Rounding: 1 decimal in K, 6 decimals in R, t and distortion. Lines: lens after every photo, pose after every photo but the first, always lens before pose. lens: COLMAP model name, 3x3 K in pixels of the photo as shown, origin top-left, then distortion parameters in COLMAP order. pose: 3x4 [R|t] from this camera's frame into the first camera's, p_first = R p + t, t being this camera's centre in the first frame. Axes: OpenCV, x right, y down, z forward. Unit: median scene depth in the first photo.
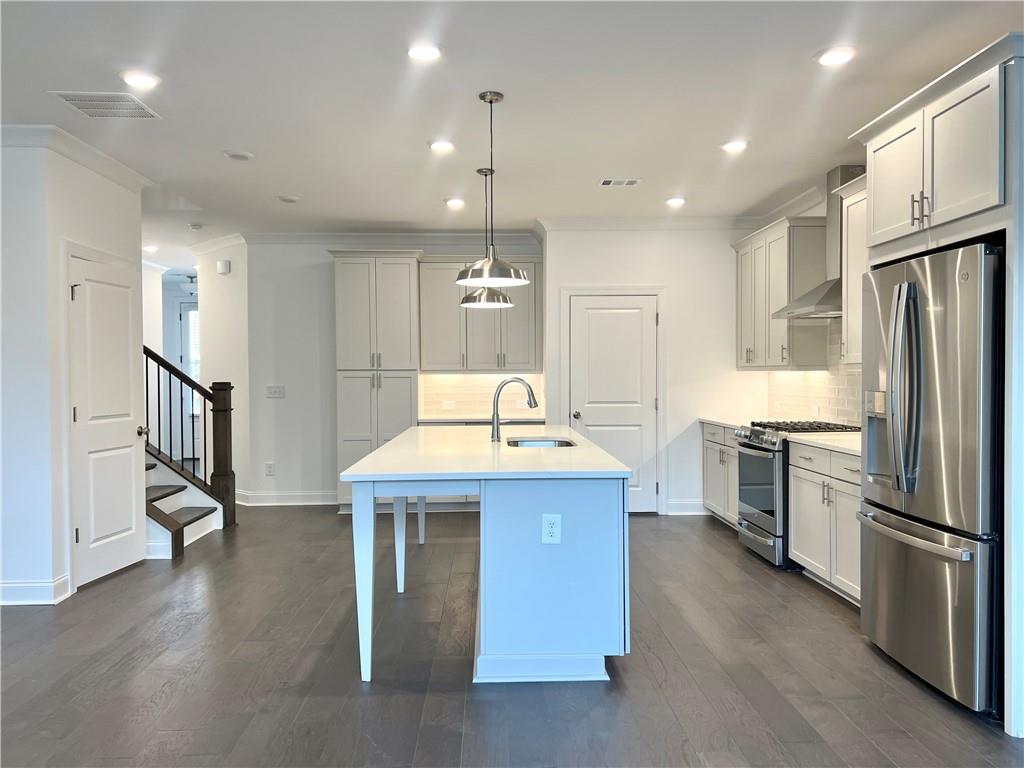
lens RADIAL K [[766.8, 0, 515.4], [0, 766.8, 386.1], [0, 0, 1]] dist [0.040923, -0.047129]
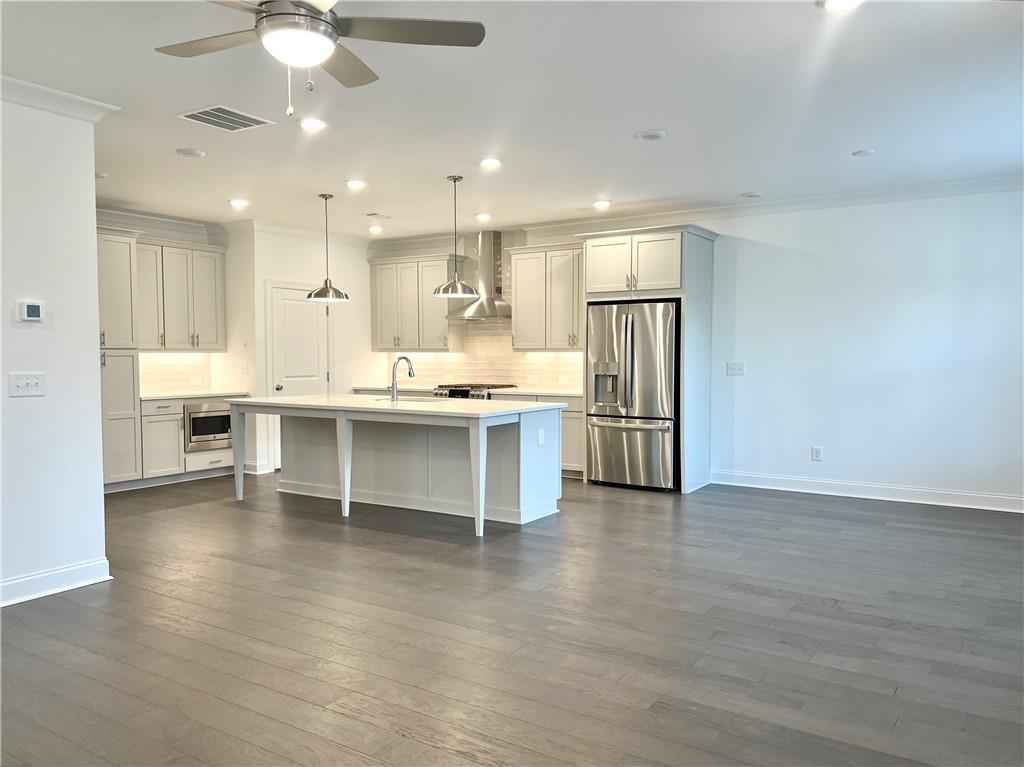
lens RADIAL K [[766.8, 0, 522.8], [0, 766.8, 386.4], [0, 0, 1]] dist [0.040923, -0.047129]
pose [[0.572206, -0.032151, 0.819479, -0.726183], [0.010835, 0.999440, 0.031646, 0.002027], [-0.820038, -0.009229, 0.572235, -0.012148]]
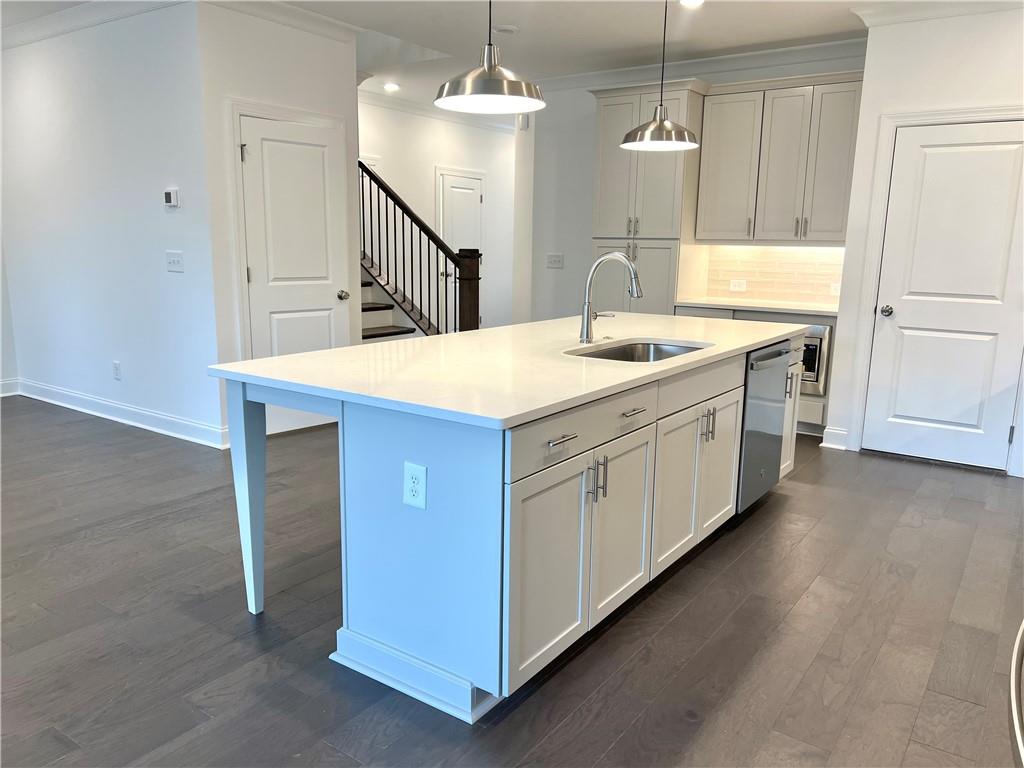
lens RADIAL K [[766.8, 0, 509.2], [0, 766.8, 388.5], [0, 0, 1]] dist [0.040923, -0.047129]
pose [[0.796198, 0.134020, -0.590006, 0.237088], [-0.031136, 0.982942, 0.181258, -0.008427], [0.604234, -0.125947, 0.786790, 0.262770]]
